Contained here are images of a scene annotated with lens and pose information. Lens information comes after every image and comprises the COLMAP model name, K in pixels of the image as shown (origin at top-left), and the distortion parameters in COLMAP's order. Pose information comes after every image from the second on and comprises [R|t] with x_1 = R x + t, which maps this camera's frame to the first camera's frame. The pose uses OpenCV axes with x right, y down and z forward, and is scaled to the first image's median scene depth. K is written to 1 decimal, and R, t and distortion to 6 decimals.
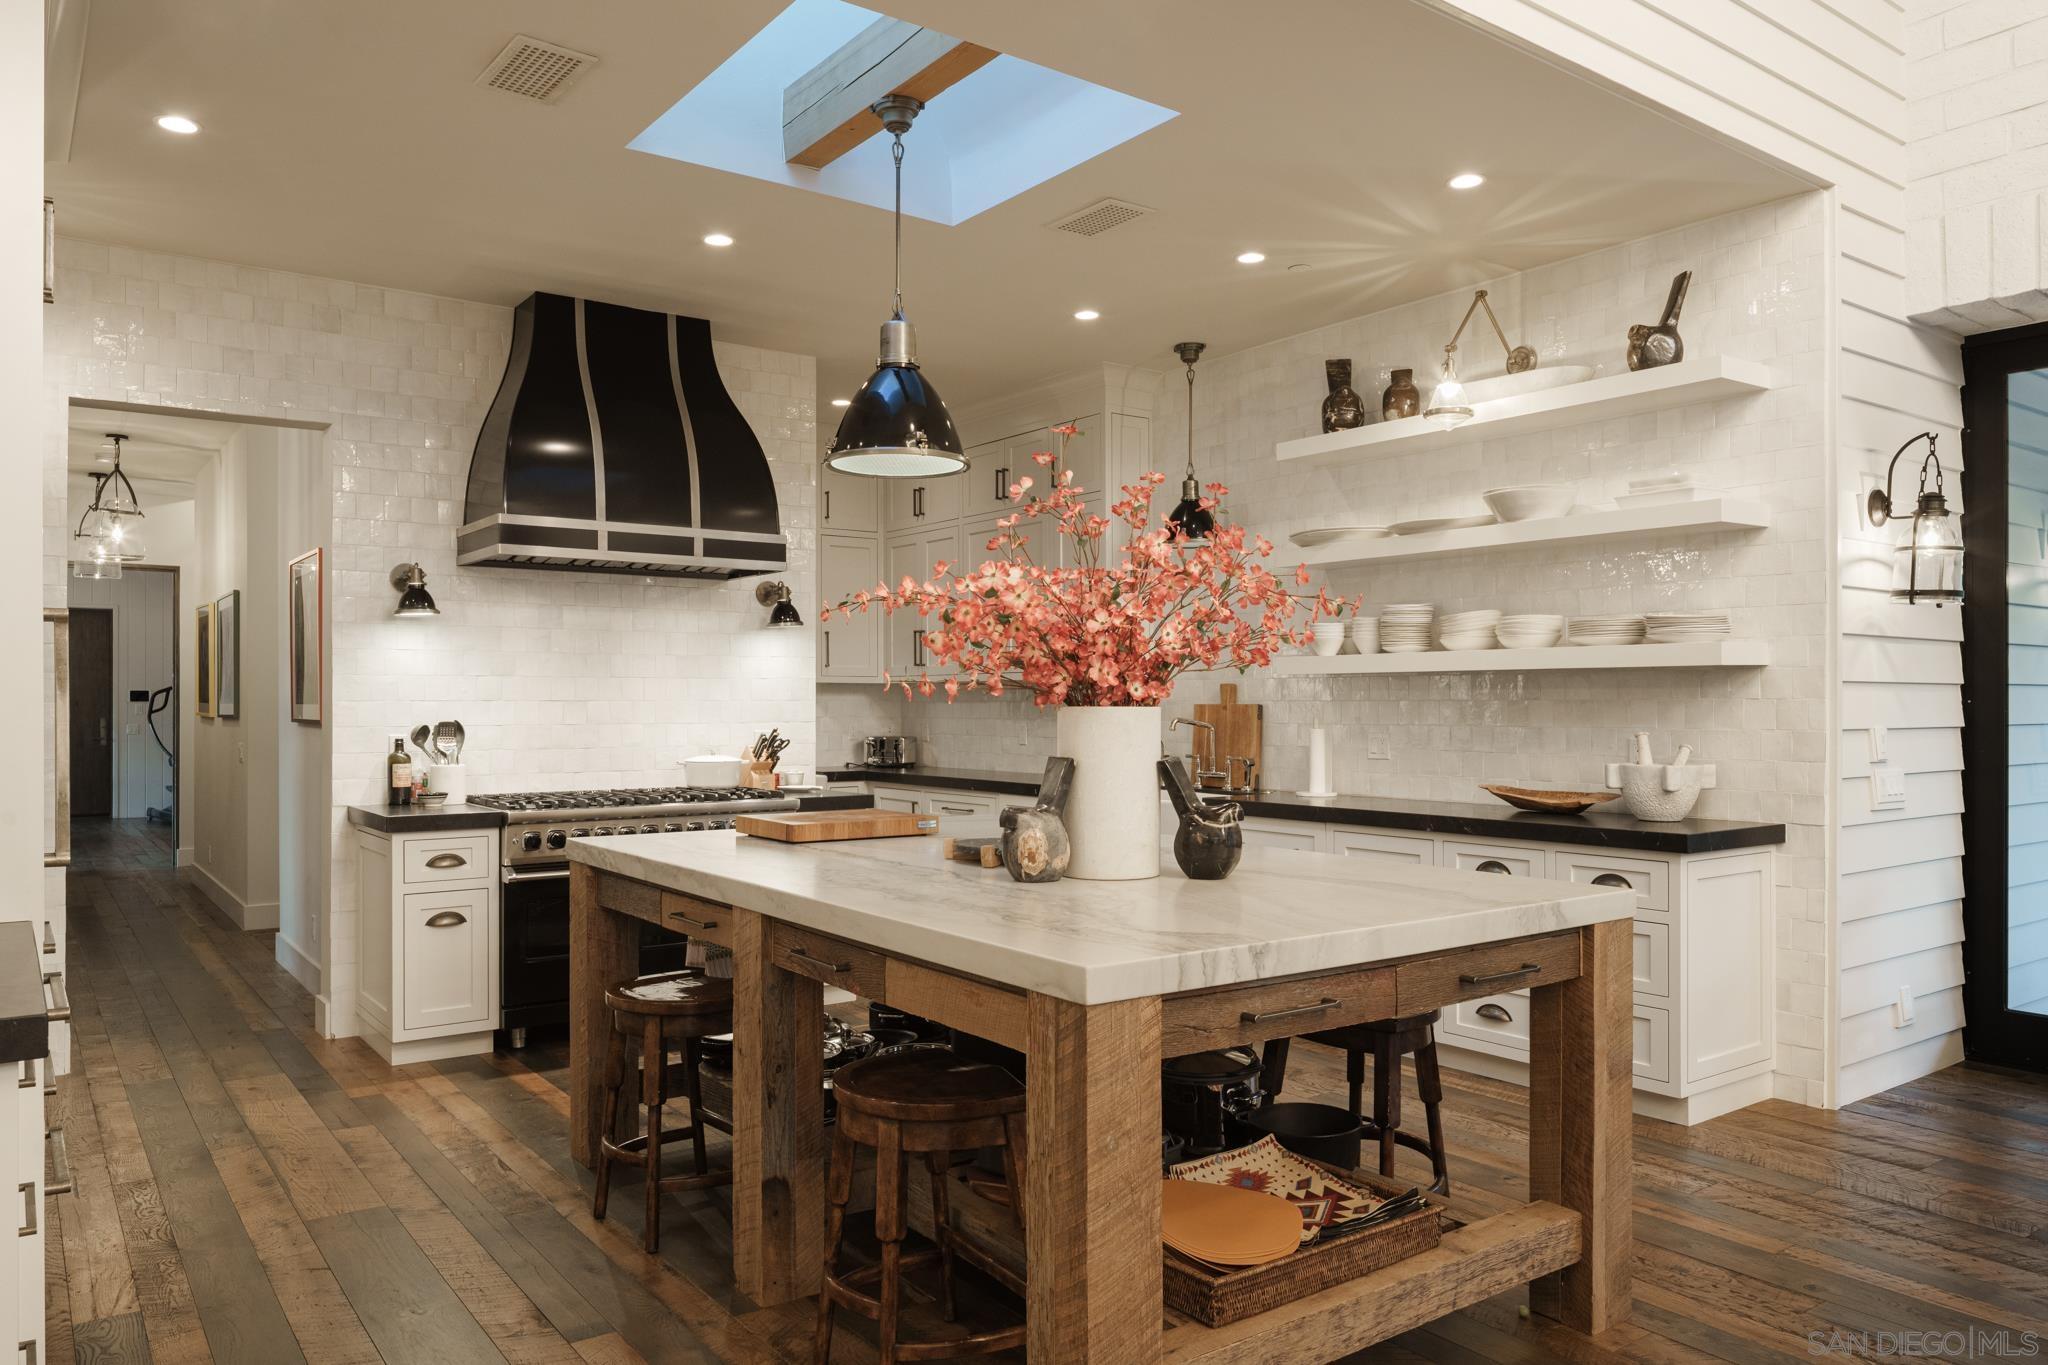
lens RADIAL K [[1397.7, 0, 1018.7], [0, 1397.7, 703.9], [0, 0, 1]] dist [-0.003557, -0.001473]
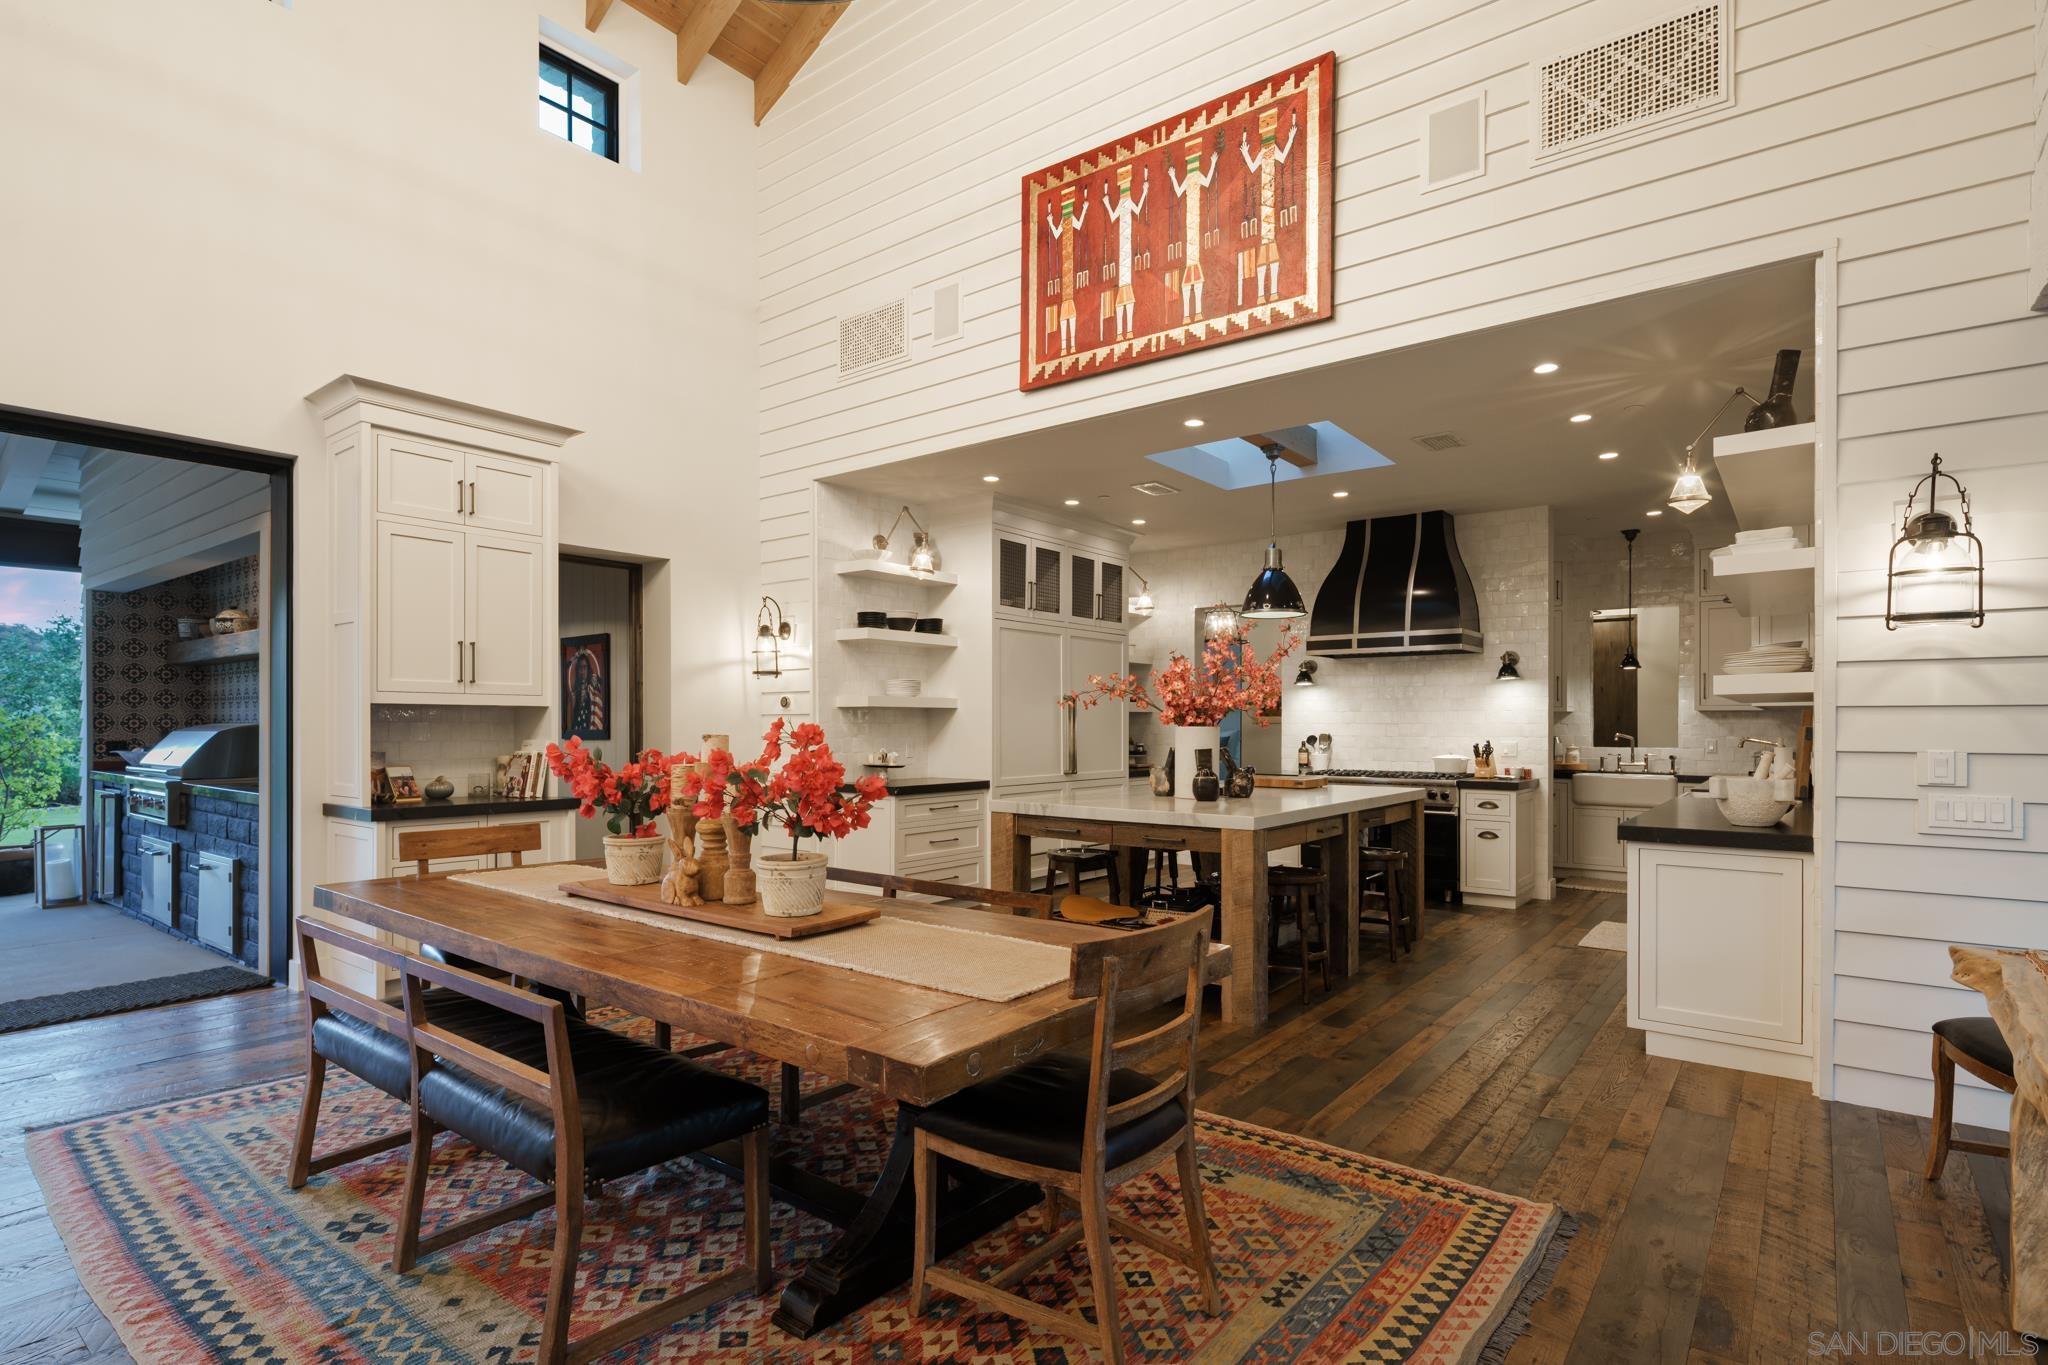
lens RADIAL K [[1016.6, 0, 1019.3], [0, 1016.6, 724.5], [0, 0, 1]] dist [0.000780, -0.000919]
pose [[0.271652, 0.000594, -0.962395, 0.967416], [-0.002908, 0.999996, -0.000203, -0.000104], [0.962391, 0.002854, 0.271653, 0.146372]]
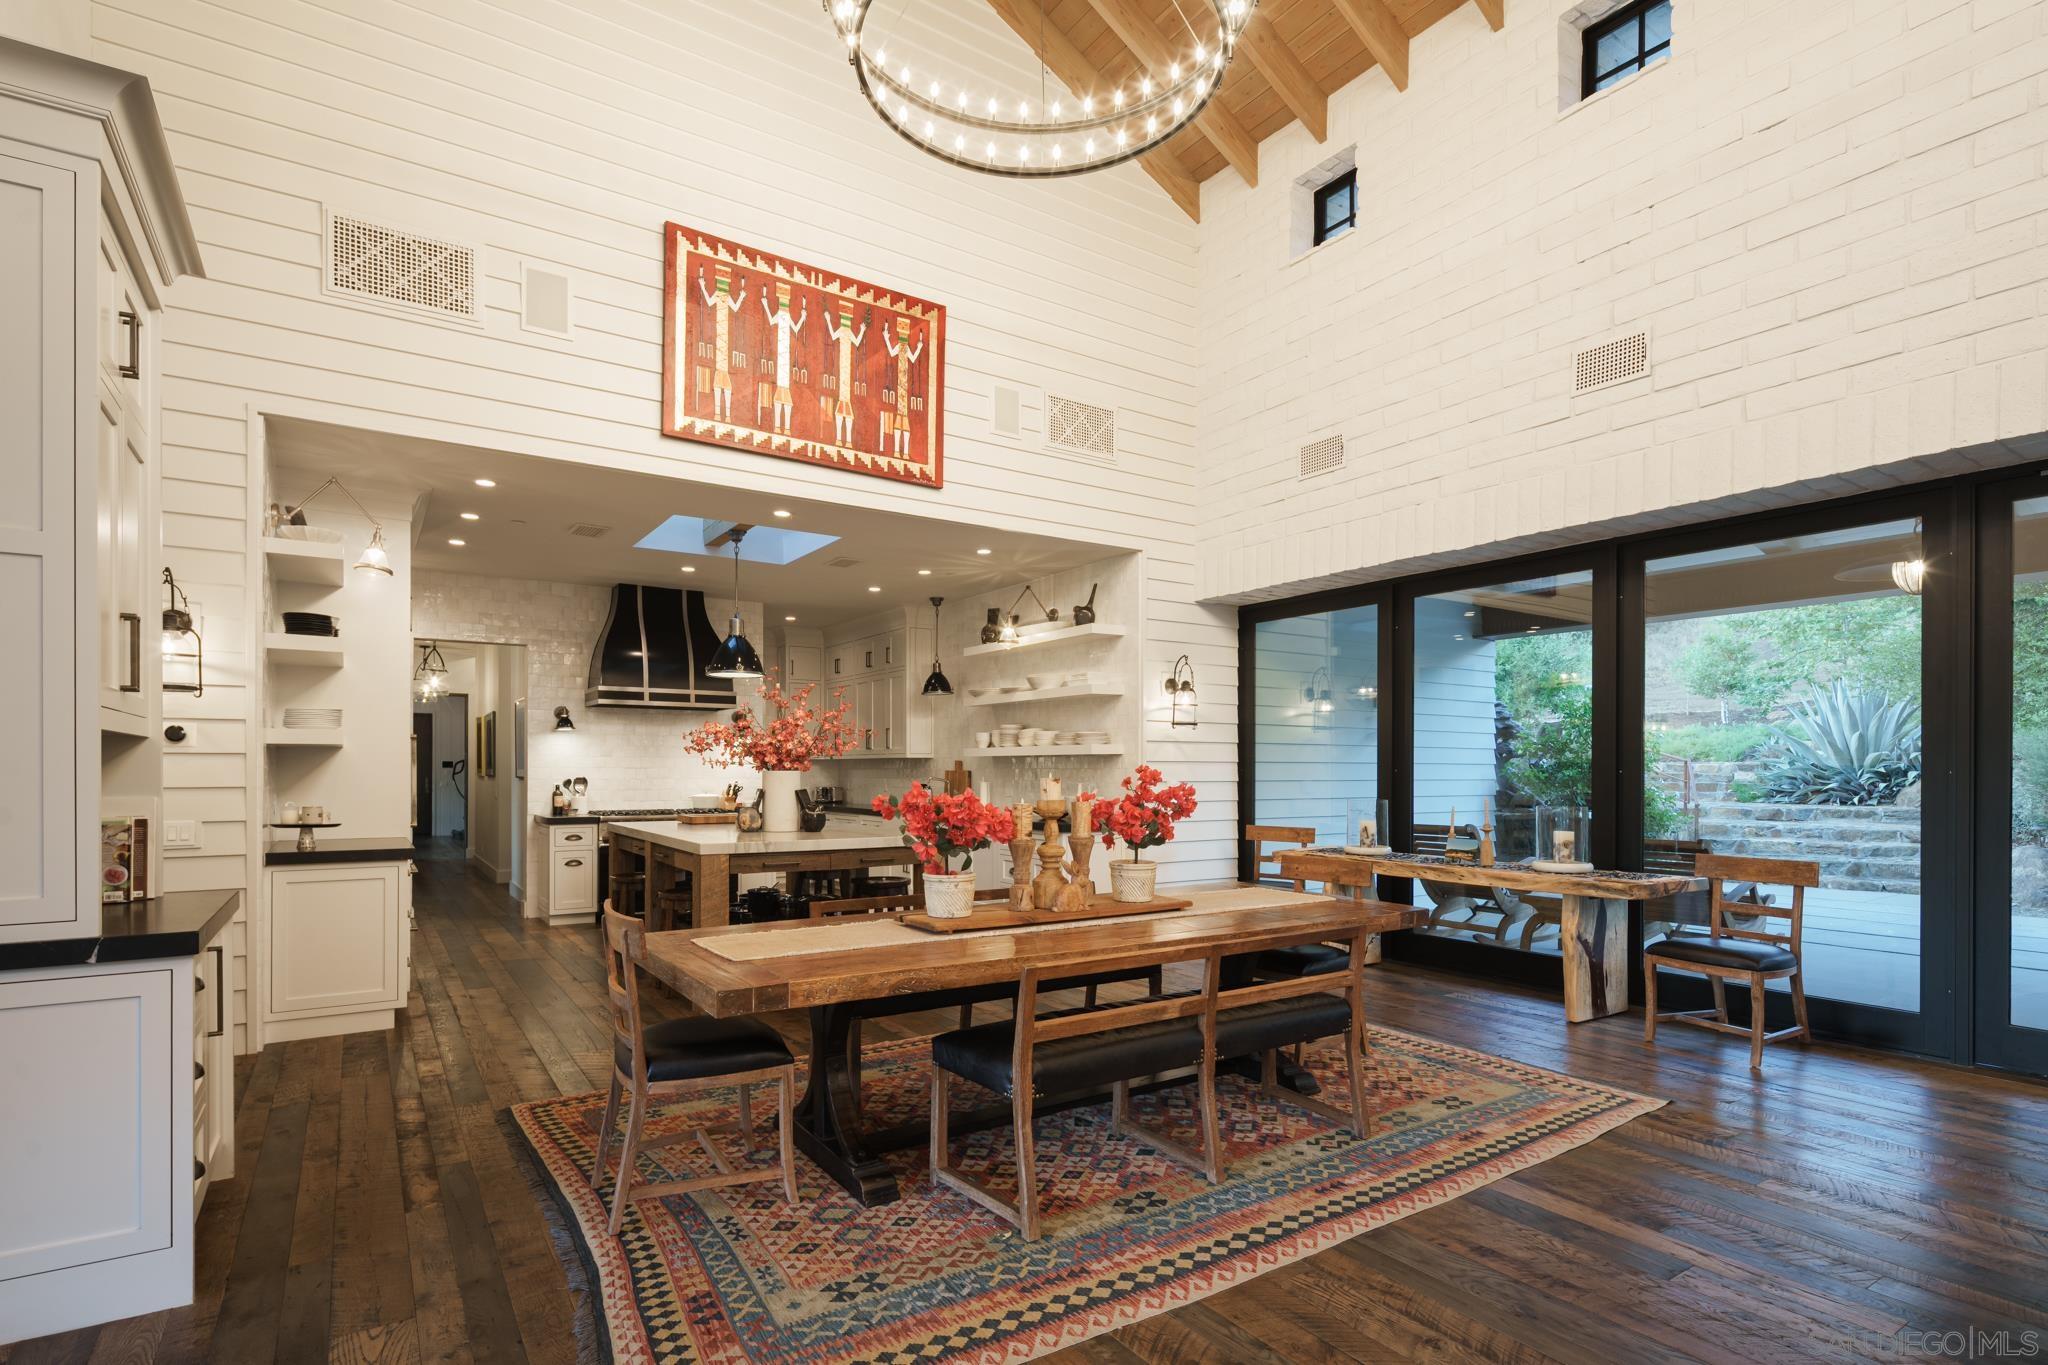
lens RADIAL K [[1005.3, 0, 1026.7], [0, 1005.3, 771.8], [0, 0, 1]] dist [-0.000855, -0.000299]
pose [[0.999125, 0.002812, -0.041717, 0.377686], [-0.002783, 0.999996, 0.000770, 0.000811], [0.041719, -0.000654, 0.999129, -0.581951]]
